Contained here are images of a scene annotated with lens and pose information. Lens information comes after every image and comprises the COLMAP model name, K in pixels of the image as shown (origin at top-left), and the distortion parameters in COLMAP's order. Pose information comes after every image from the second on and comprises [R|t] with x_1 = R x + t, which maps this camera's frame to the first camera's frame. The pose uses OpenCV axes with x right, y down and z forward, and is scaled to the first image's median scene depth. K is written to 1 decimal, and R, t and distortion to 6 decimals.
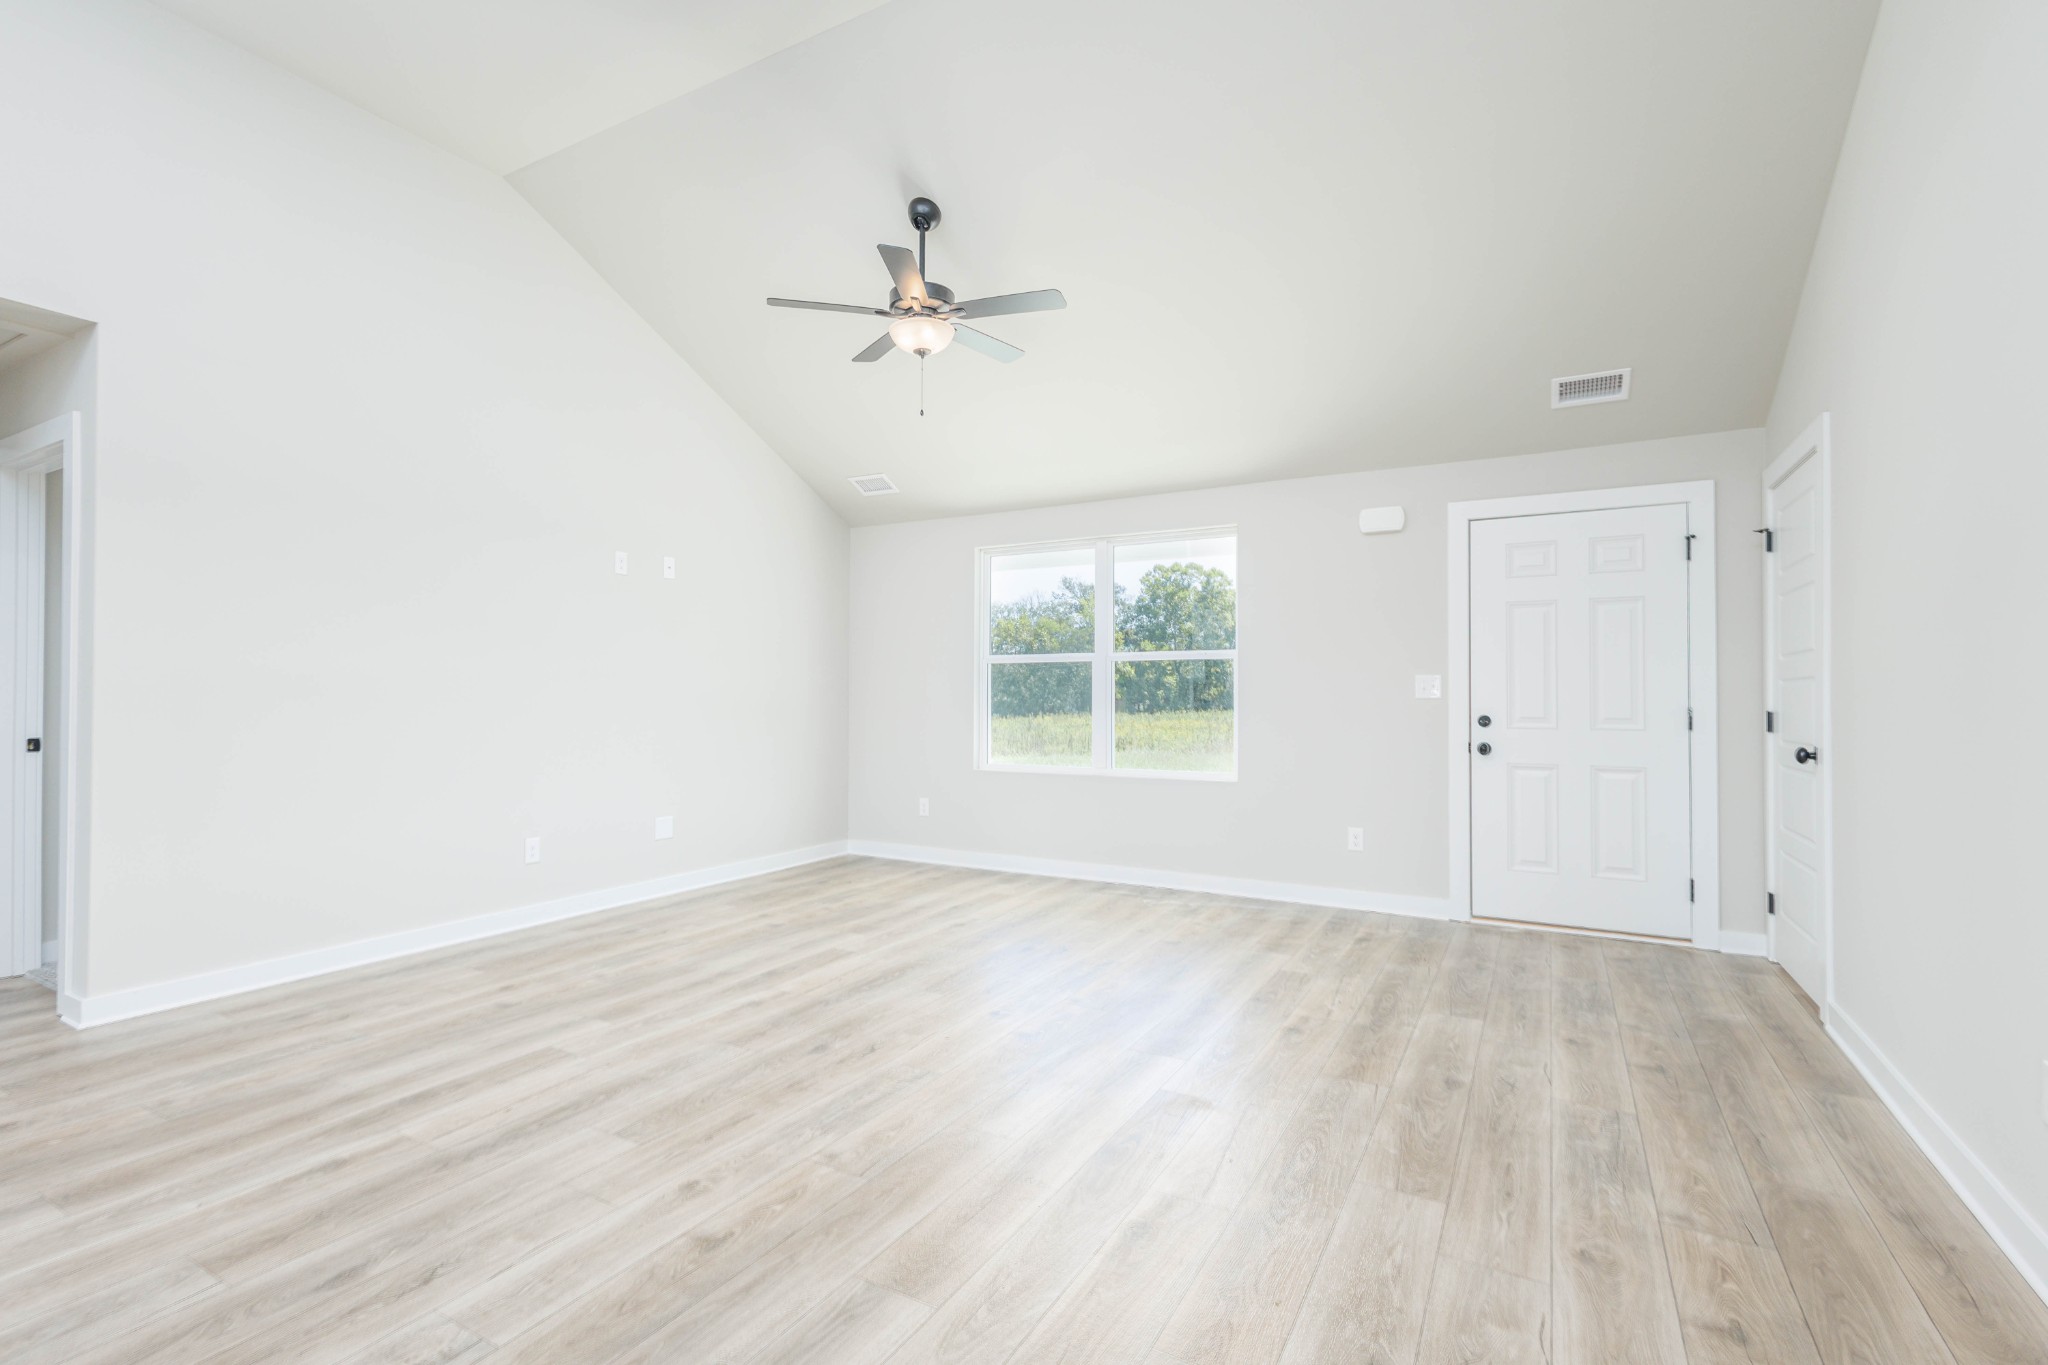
lens RADIAL K [[931.8, 0, 1026.6], [0, 931.8, 685.9], [0, 0, 1]] dist [0.008516, -0.003341]
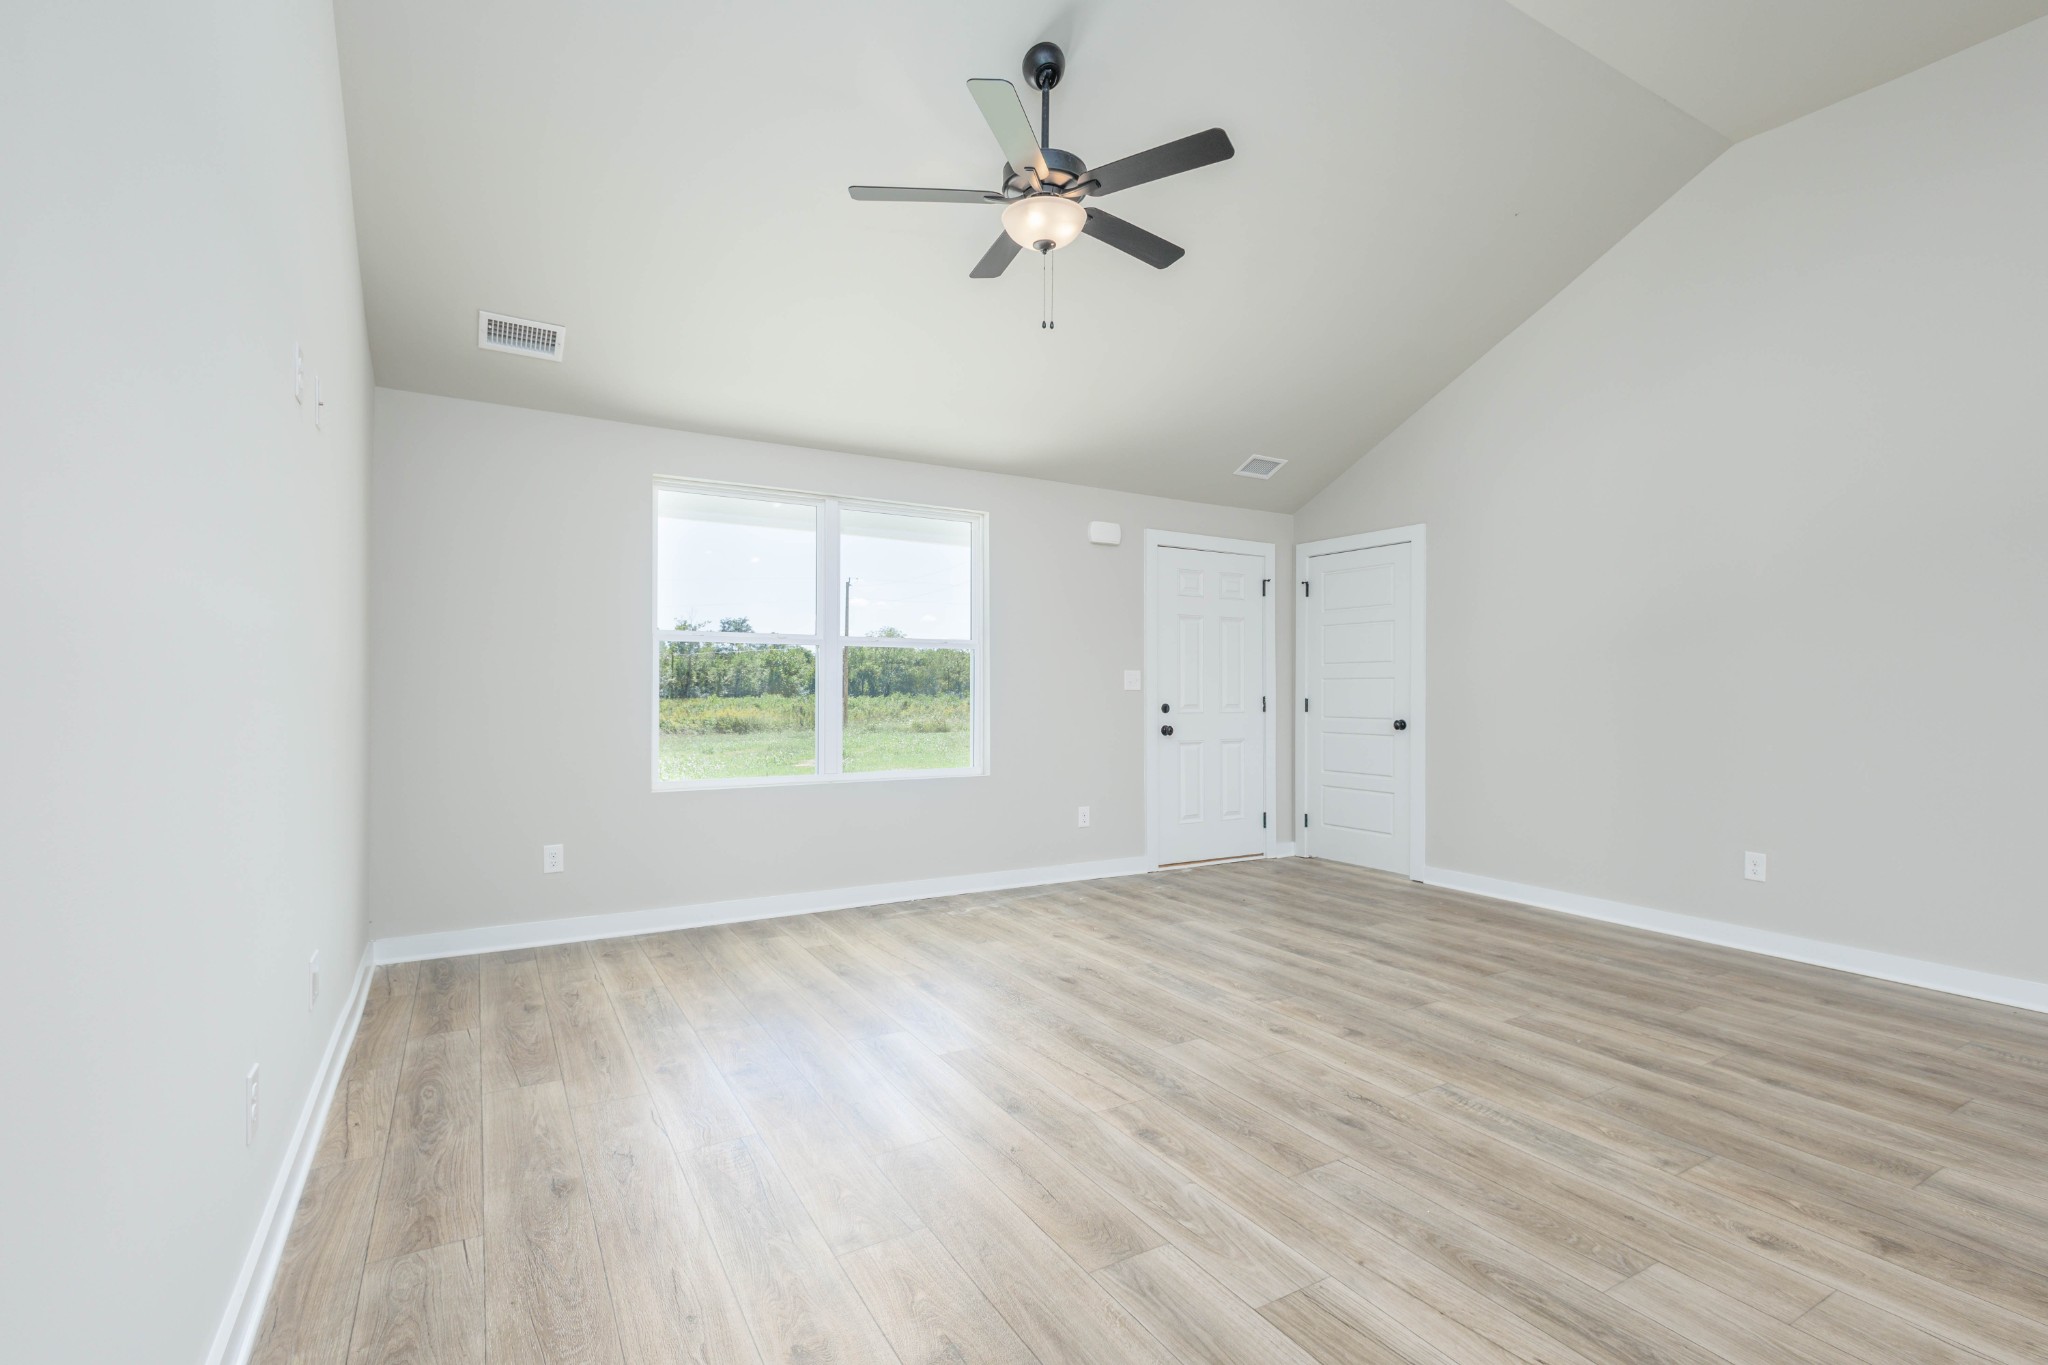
lens RADIAL K [[931.8, 0, 1026.6], [0, 931.8, 685.9], [0, 0, 1]] dist [0.008516, -0.003341]
pose [[0.500915, 0.002278, 0.865493, -0.765776], [-0.014561, 0.999877, 0.005796, 0.003512], [-0.865374, -0.015506, 0.500887, 0.600686]]
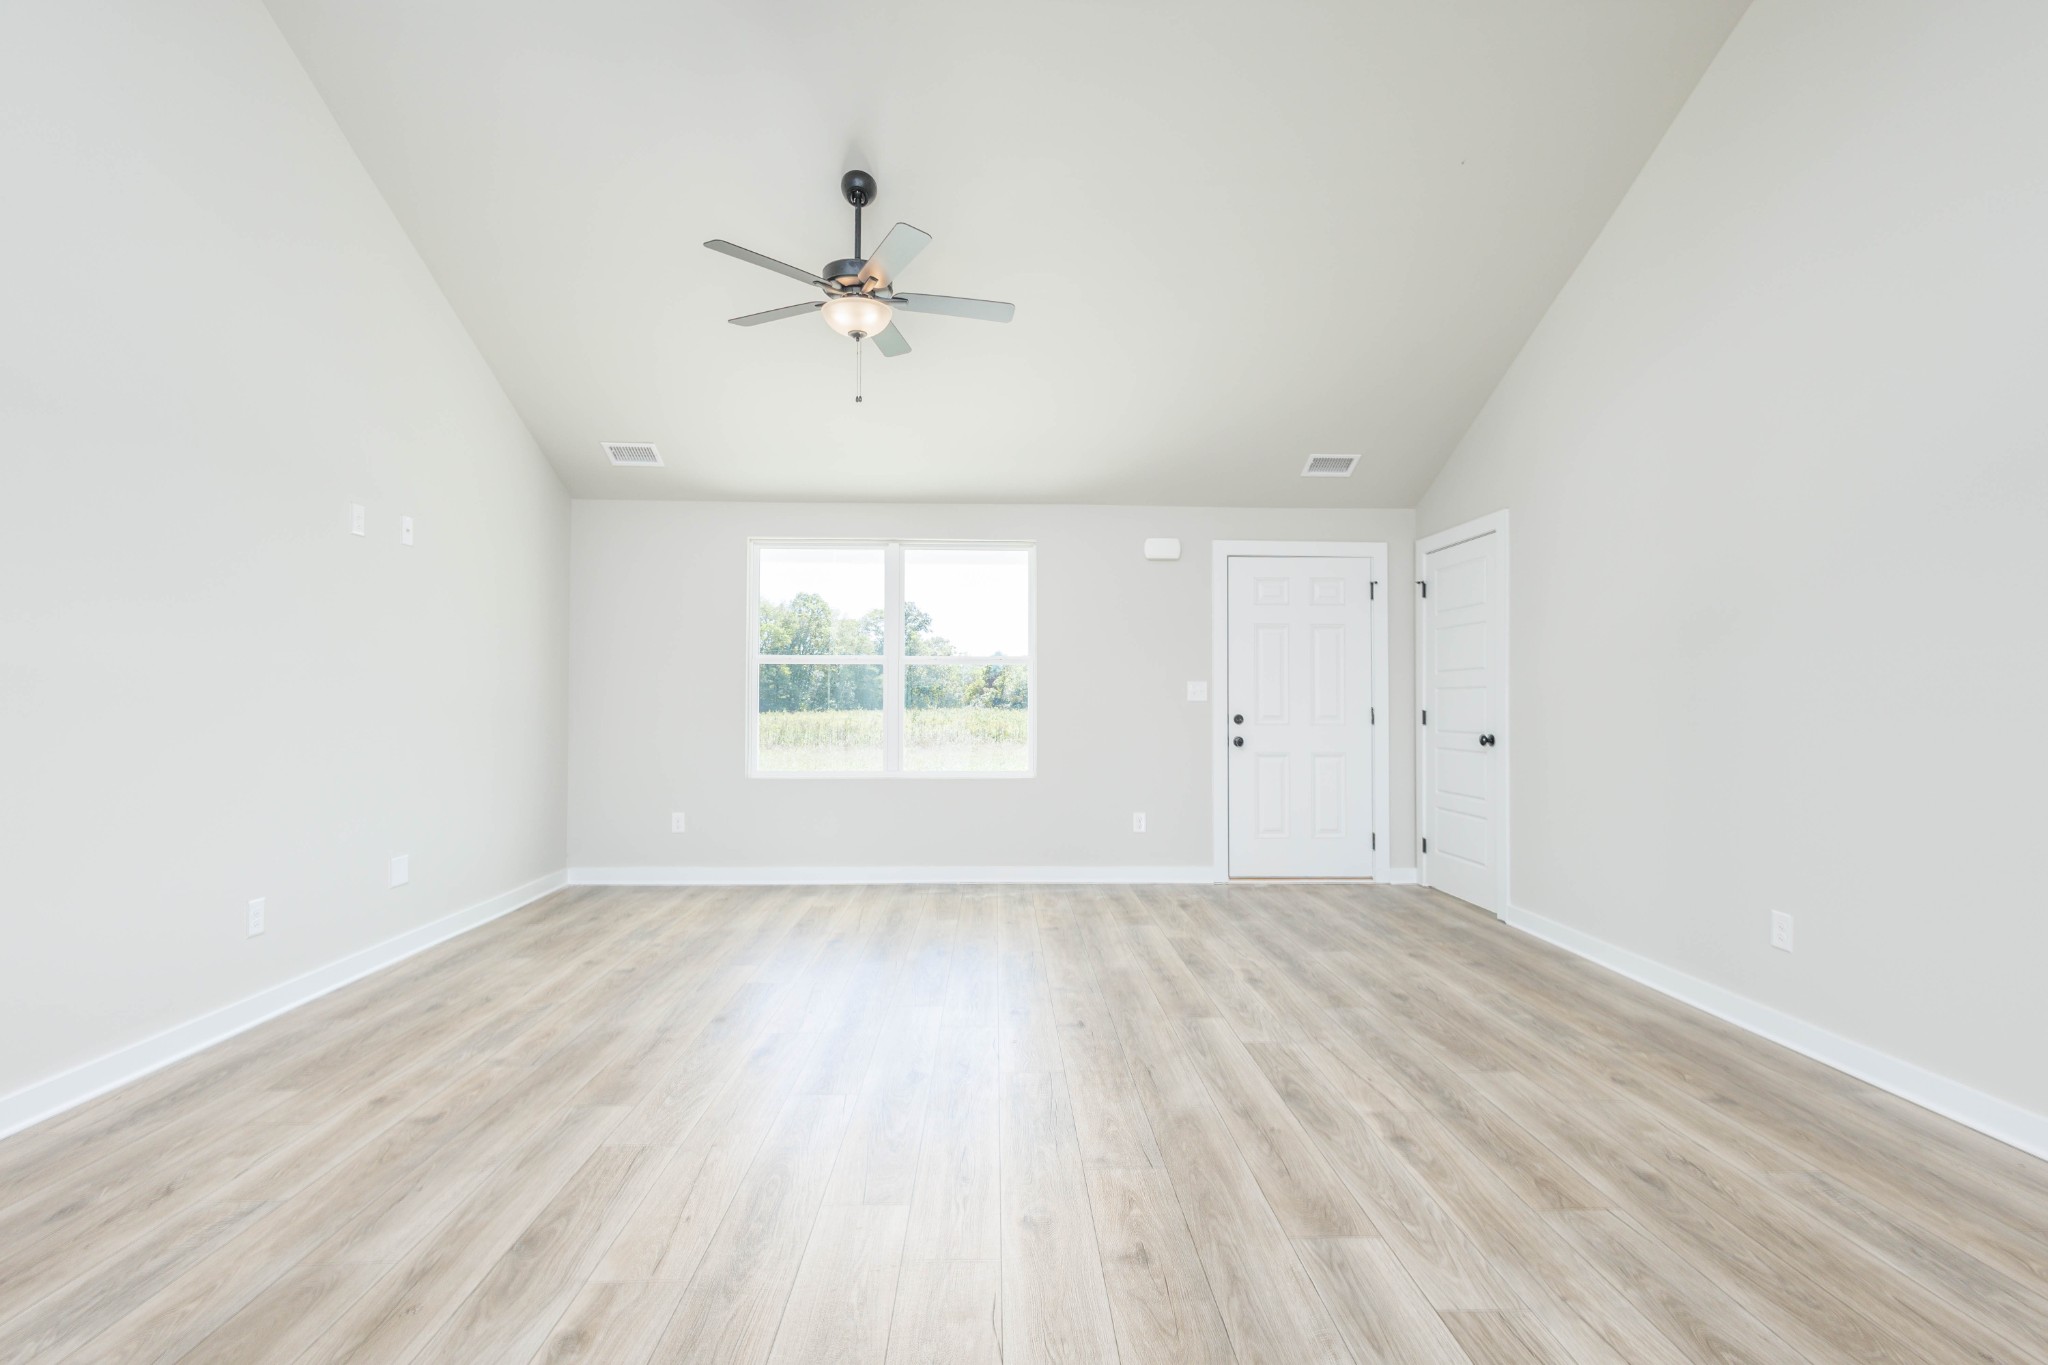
lens RADIAL K [[931.8, 0, 1026.6], [0, 931.8, 685.9], [0, 0, 1]] dist [0.008516, -0.003341]
pose [[0.854230, 0.008048, 0.519834, -0.439910], [-0.007978, 0.999965, -0.002370, -0.001745], [-0.519835, -0.002122, 0.854264, 0.101077]]
